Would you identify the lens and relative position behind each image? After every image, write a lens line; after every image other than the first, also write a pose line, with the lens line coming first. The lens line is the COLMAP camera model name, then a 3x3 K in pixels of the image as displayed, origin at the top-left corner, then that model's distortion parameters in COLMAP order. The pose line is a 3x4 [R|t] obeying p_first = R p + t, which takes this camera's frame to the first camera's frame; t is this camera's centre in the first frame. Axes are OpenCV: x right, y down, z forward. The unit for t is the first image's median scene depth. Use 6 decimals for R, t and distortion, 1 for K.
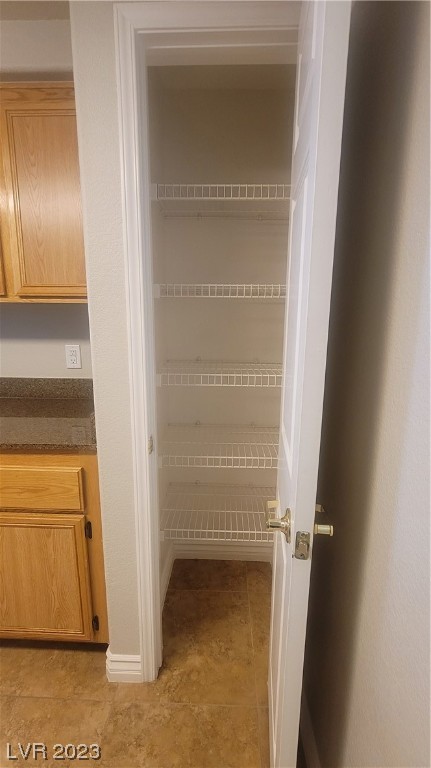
lens RADIAL K [[340.7, 0, 215.5], [0, 340.7, 384.0], [0, 0, 1]] dist [-0.006023, 0.000773]
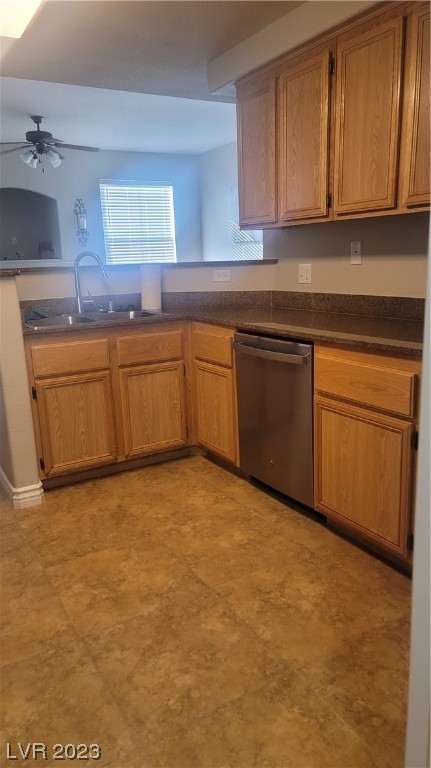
lens RADIAL K [[565.8, 0, 215.5], [0, 565.8, 384.0], [0, 0, 1]] dist [0.000282, -0.001577]
pose [[0.538560, 0.161208, -0.827021, 0.654142], [-0.119186, 0.986233, 0.114628, 0.147586], [0.834115, 0.036835, 0.550360, -0.403549]]
